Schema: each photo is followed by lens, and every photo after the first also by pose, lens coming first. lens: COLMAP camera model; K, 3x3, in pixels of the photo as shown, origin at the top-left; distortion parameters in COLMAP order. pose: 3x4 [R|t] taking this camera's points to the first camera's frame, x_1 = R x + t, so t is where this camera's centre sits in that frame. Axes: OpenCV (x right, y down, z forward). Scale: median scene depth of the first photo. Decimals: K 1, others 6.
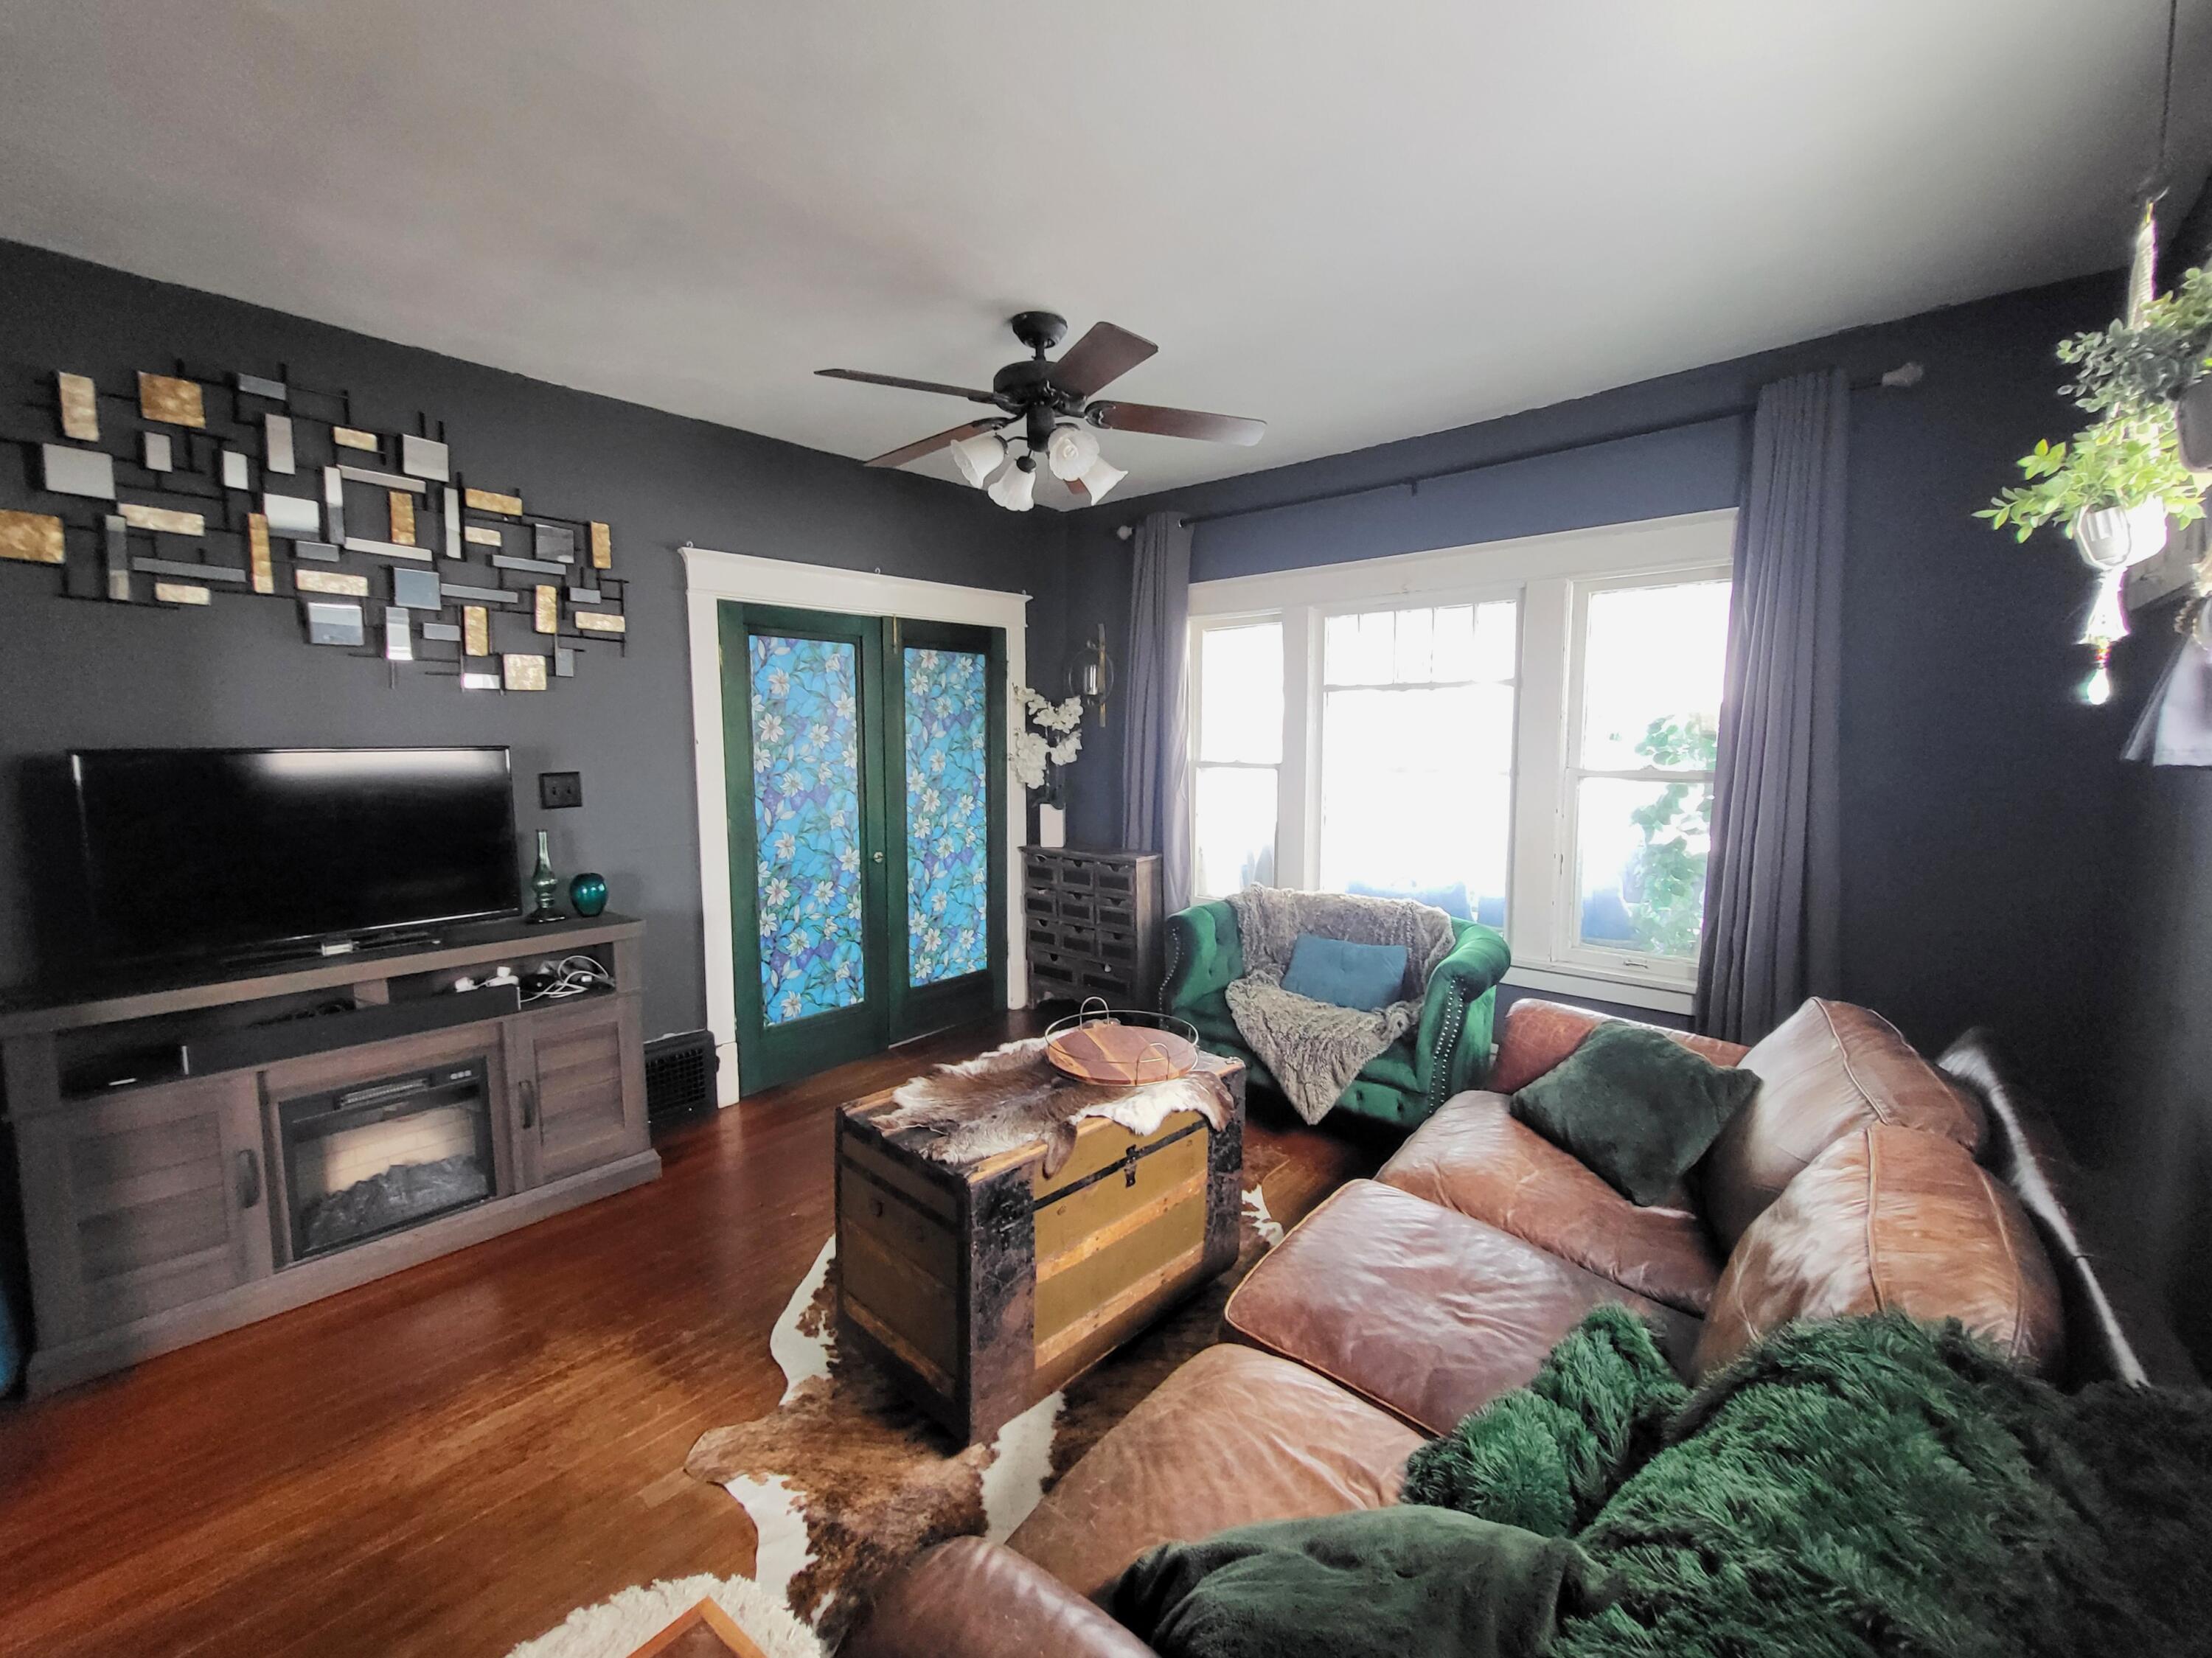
lens RADIAL K [[892.3, 0, 1114.7], [0, 892.3, 824.6], [0, 0, 1]] dist [0.004026, -0.000010]
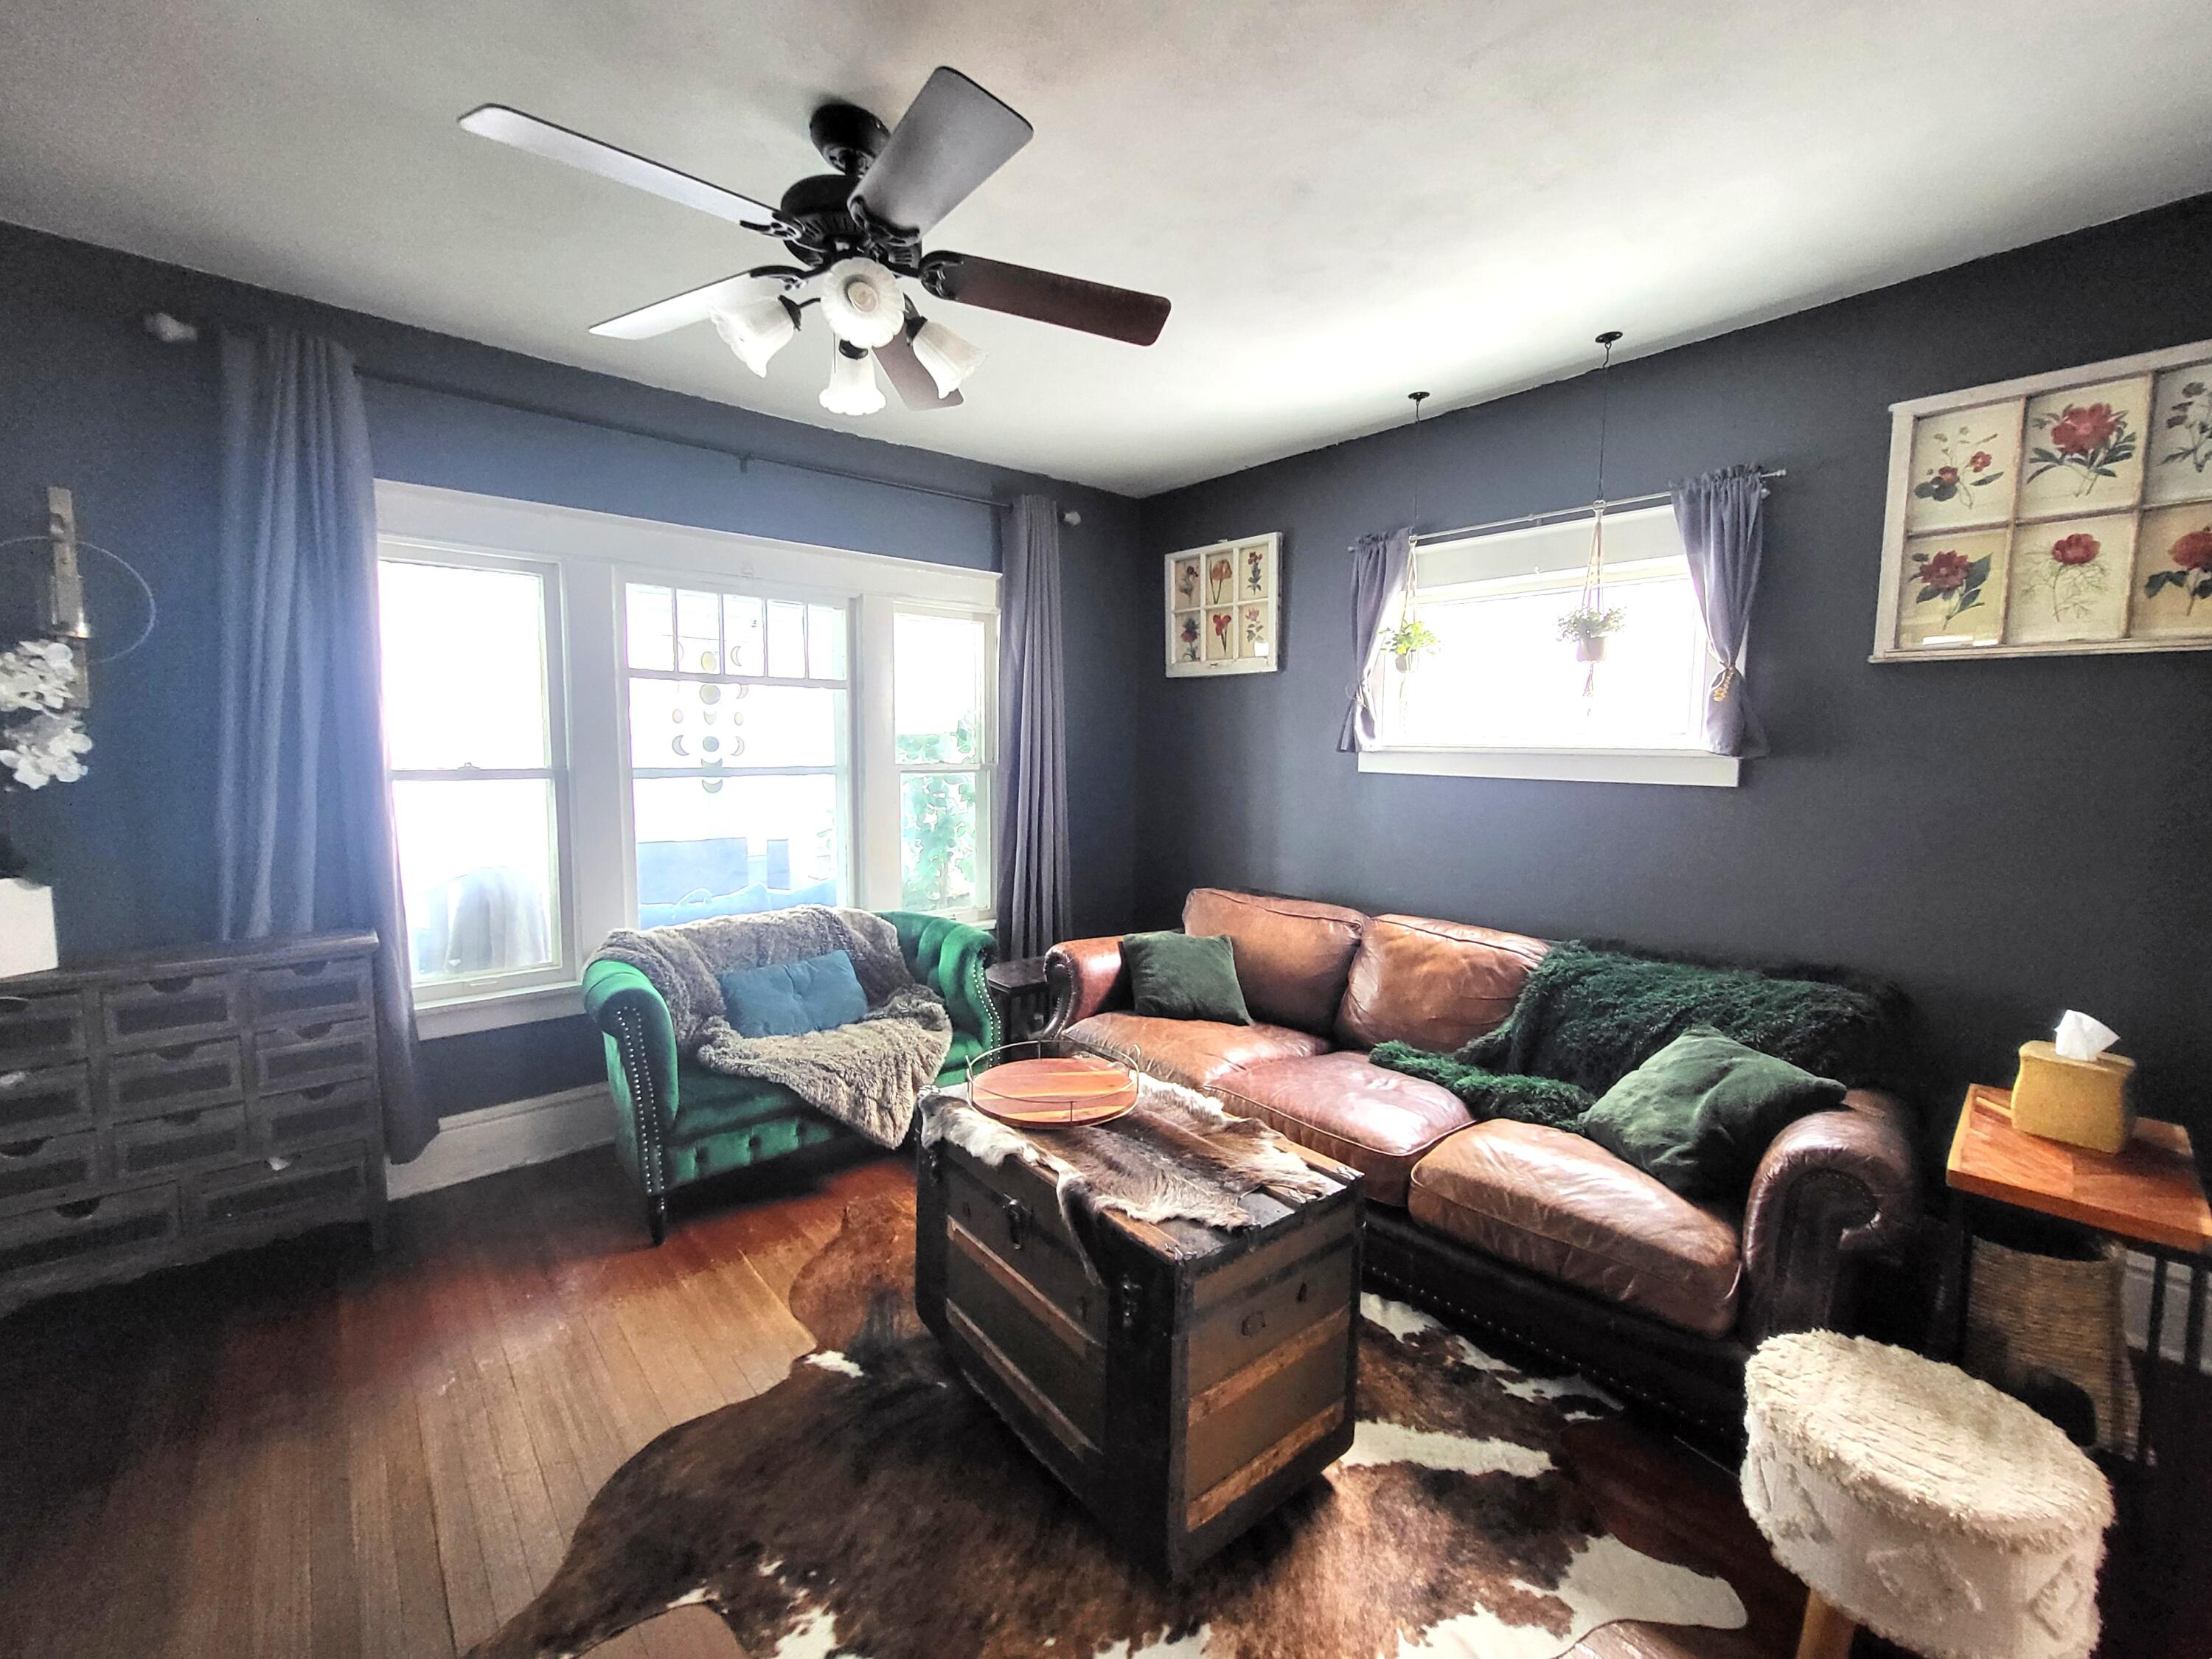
lens RADIAL K [[892.3, 0, 1116.8], [0, 892.3, 822.9], [0, 0, 1]] dist [0.004026, -0.000010]
pose [[0.156278, -0.088054, 0.983780, -0.590330], [0.084718, 0.993543, 0.075470, -0.052098], [-0.984073, 0.071550, 0.162728, 0.545814]]
